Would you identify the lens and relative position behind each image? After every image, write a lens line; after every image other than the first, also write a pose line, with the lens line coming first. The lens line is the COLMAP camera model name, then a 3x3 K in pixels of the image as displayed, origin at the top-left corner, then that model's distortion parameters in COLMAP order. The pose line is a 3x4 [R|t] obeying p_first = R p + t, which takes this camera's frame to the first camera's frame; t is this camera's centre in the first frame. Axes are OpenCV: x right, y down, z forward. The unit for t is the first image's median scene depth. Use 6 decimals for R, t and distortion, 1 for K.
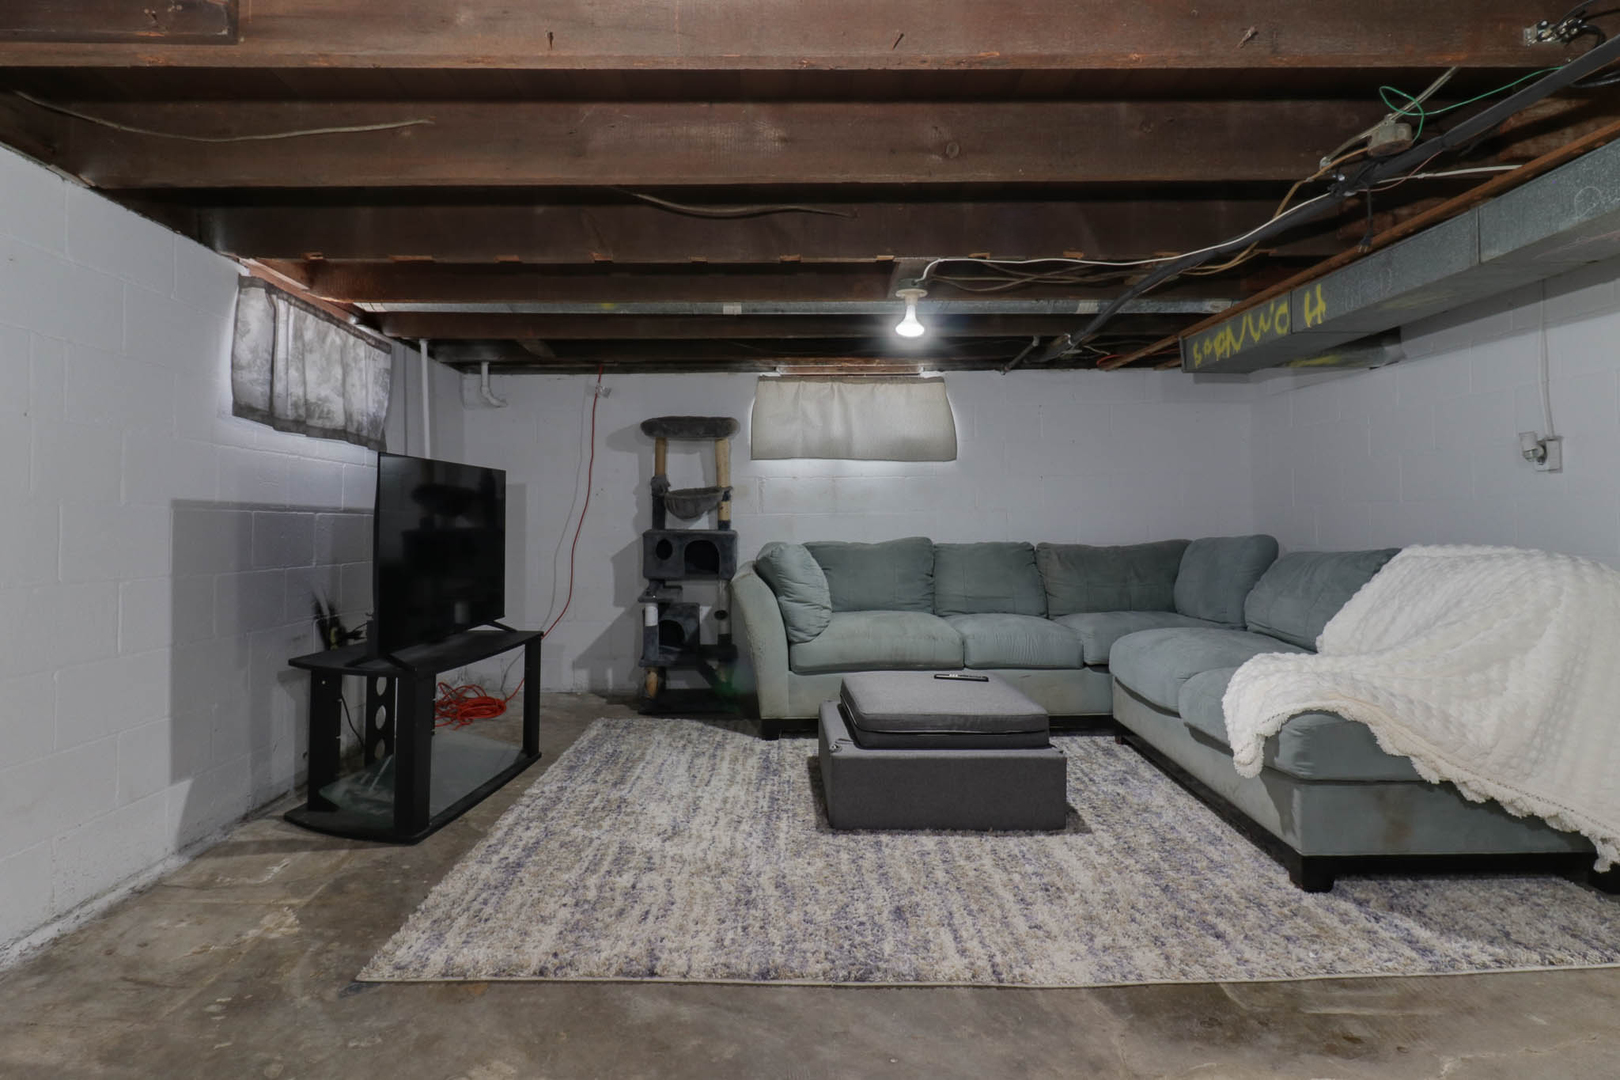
lens RADIAL K [[742.4, 0, 806.8], [0, 742.4, 520.8], [0, 0, 1]] dist [0.000020, -0.000035]
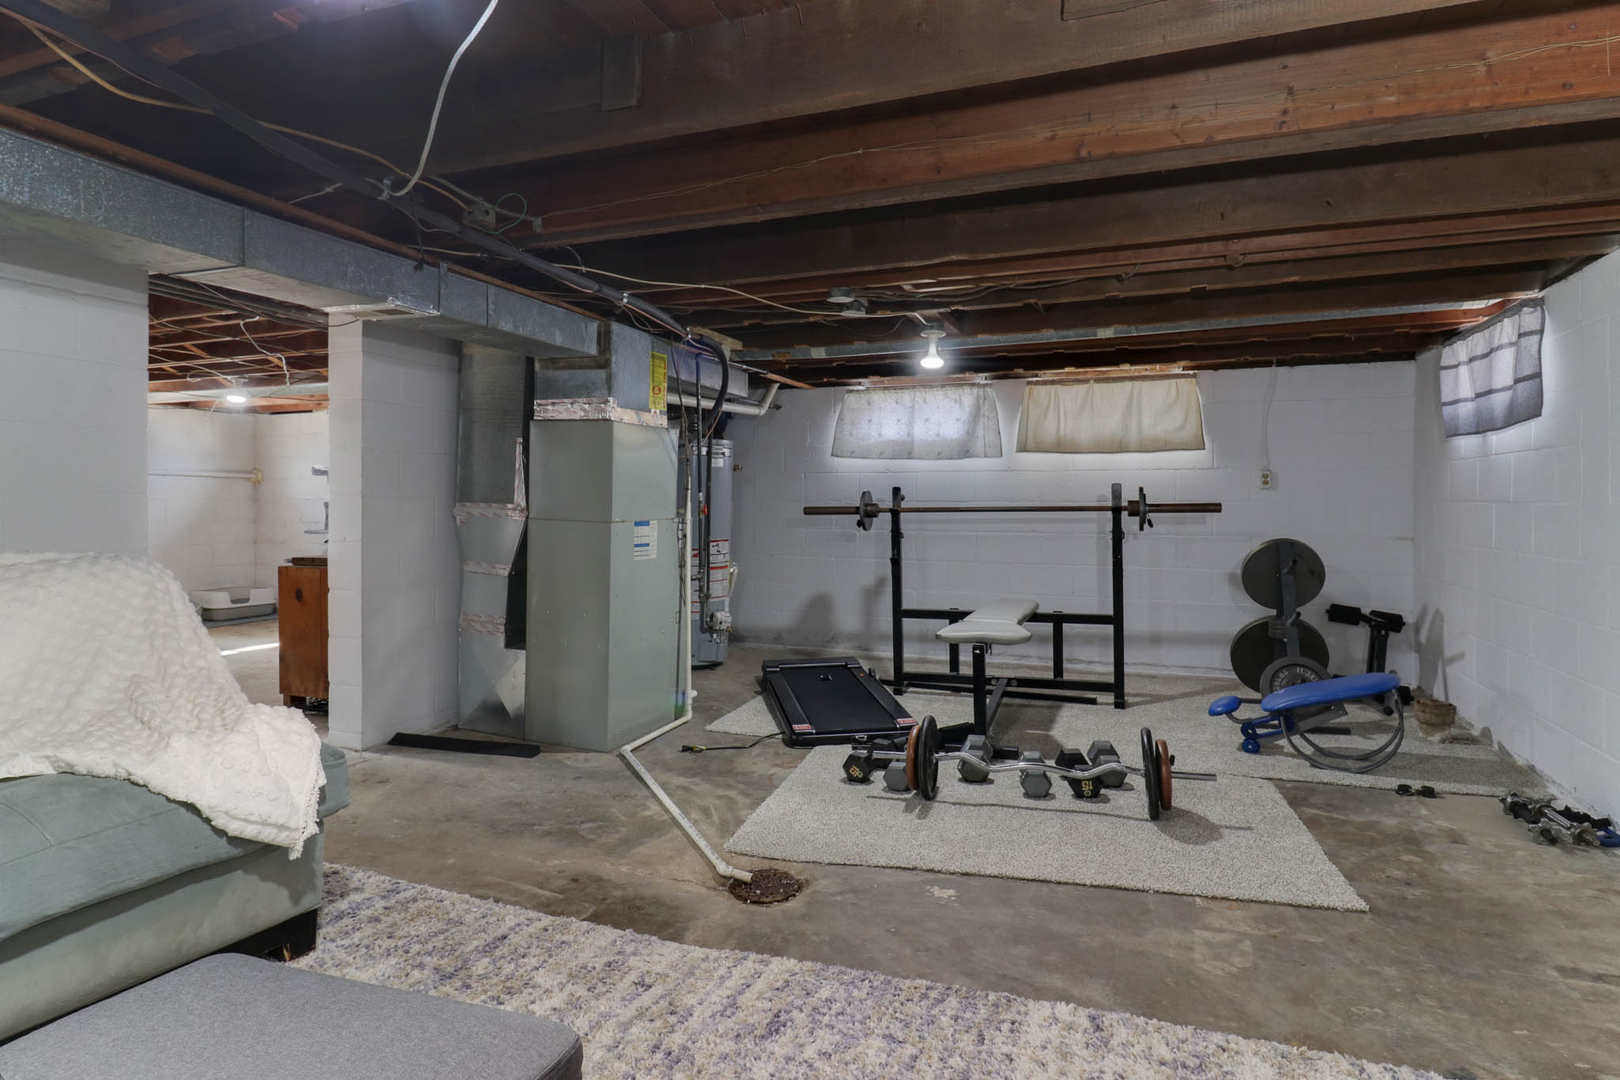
lens RADIAL K [[972.7, 0, 810.0], [0, 972.7, 540.0], [0, 0, 1]] dist [0.000821, 0.000762]
pose [[-0.919039, -0.014143, 0.393913, -0.353330], [-0.001226, 0.999454, 0.033022, -0.008195], [-0.394165, 0.029866, -0.918554, 2.241971]]
